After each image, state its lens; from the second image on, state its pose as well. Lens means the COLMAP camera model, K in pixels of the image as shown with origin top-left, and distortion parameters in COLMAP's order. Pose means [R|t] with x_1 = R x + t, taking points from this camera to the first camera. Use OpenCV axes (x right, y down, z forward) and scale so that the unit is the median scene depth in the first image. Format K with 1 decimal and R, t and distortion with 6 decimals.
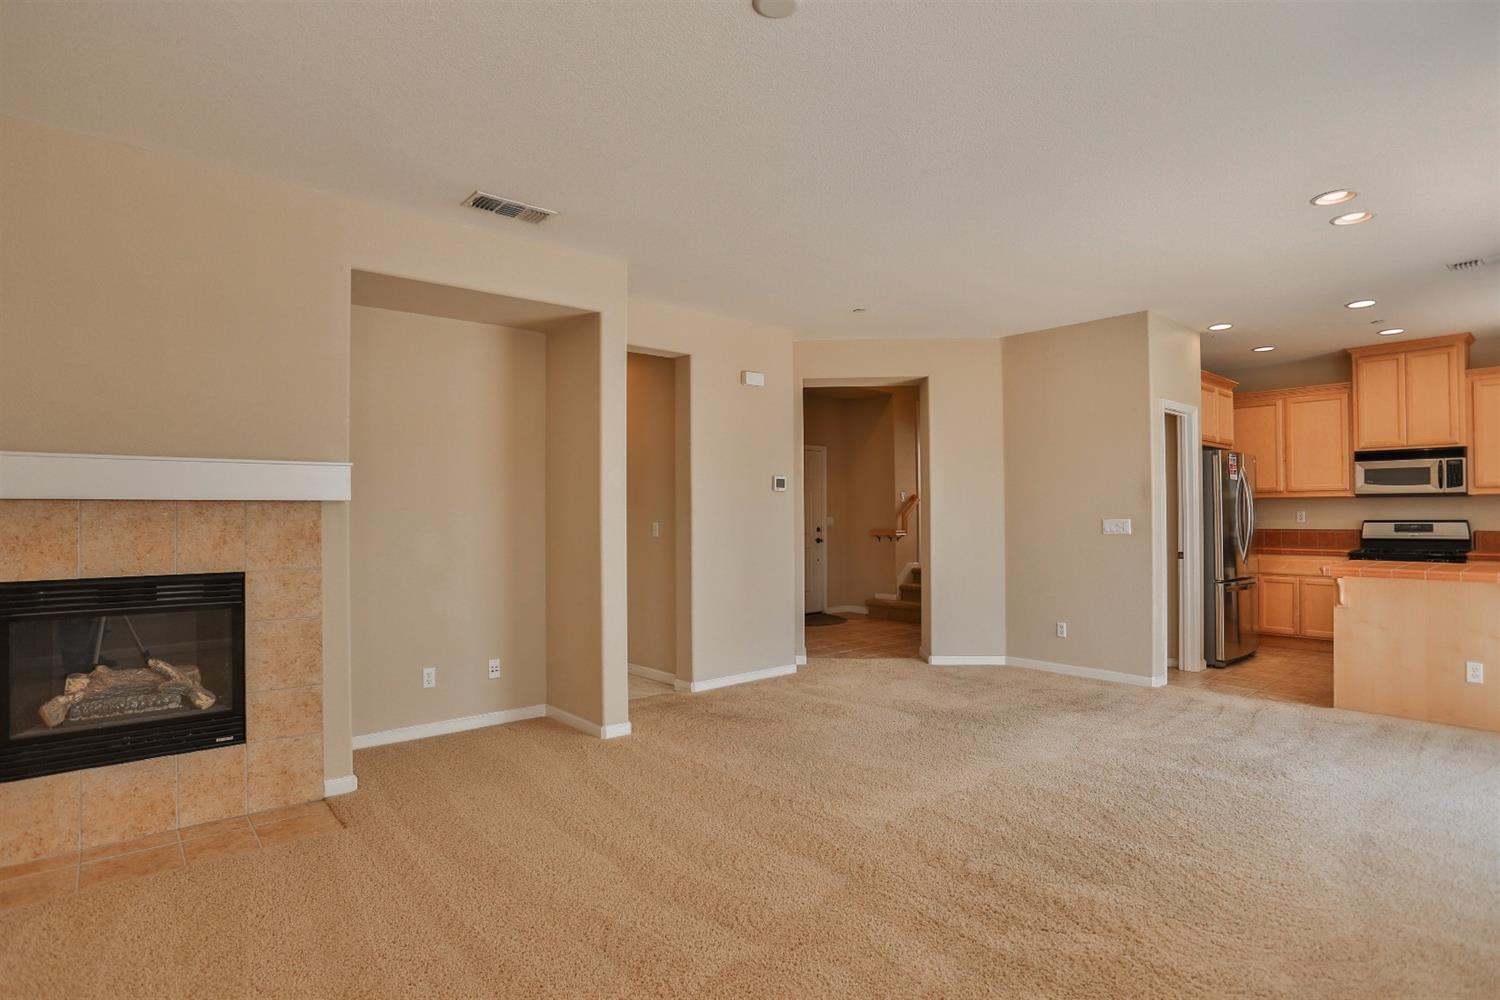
lens RADIAL K [[760.0, 0, 739.4], [0, 760.0, 502.5], [0, 0, 1]] dist [-0.030484, 0.003320]
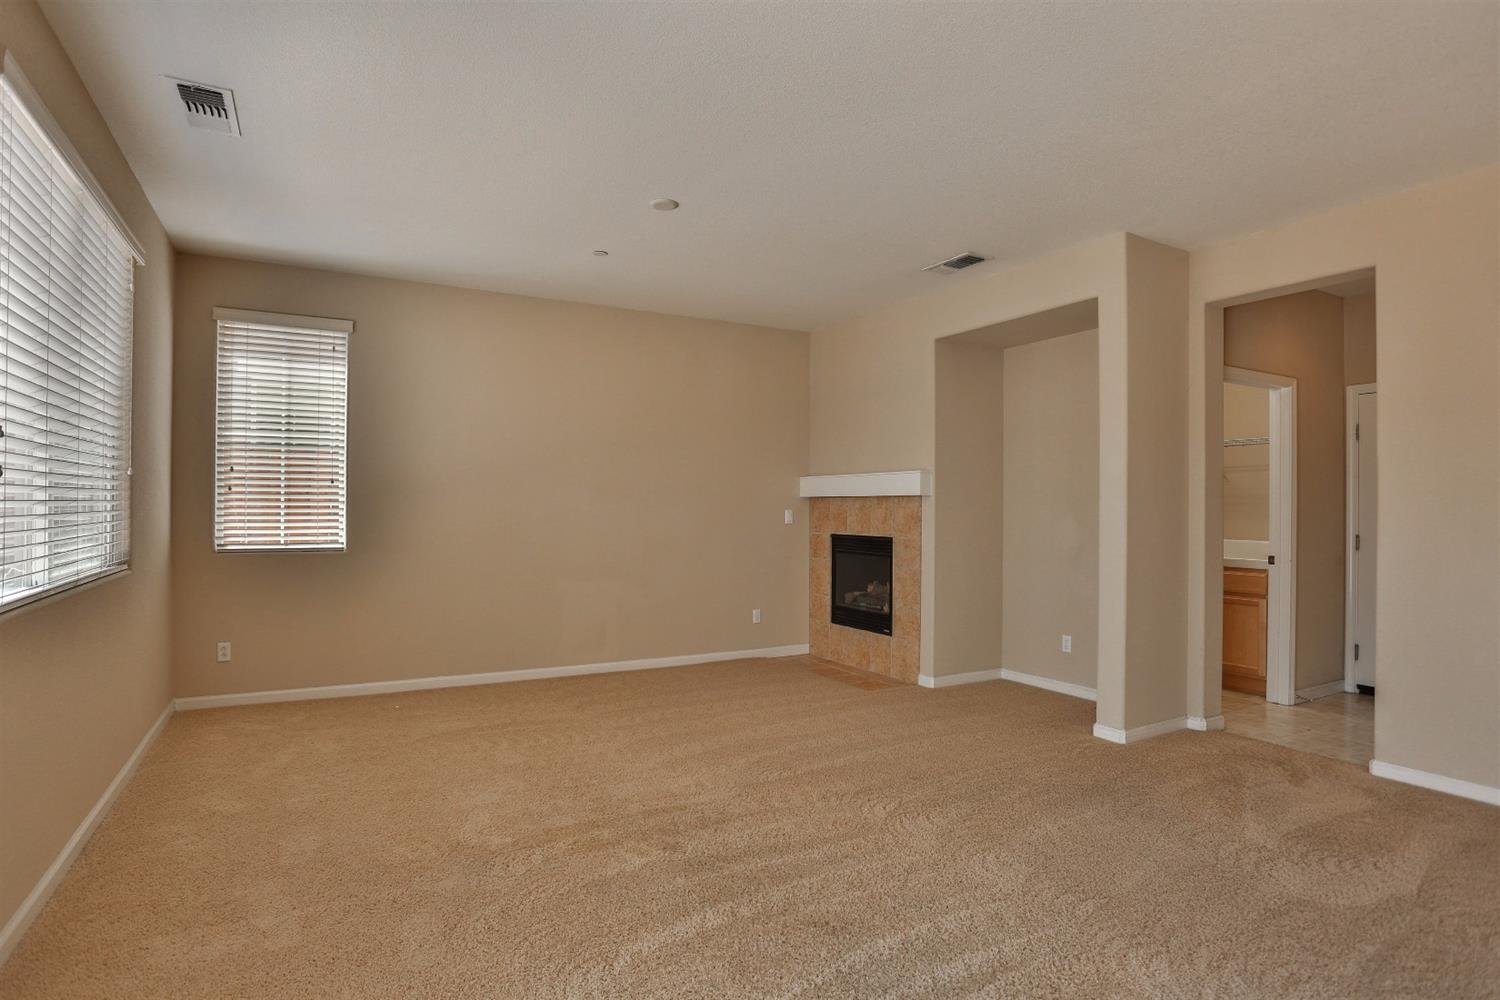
lens RADIAL K [[760.0, 0, 746.9], [0, 760.0, 504.7], [0, 0, 1]] dist [-0.030484, 0.003320]
pose [[-0.178460, 0.005291, -0.983933, 1.079593], [0.014941, 0.999885, 0.002667, 0.007995], [0.983834, -0.014225, -0.178519, 0.951971]]
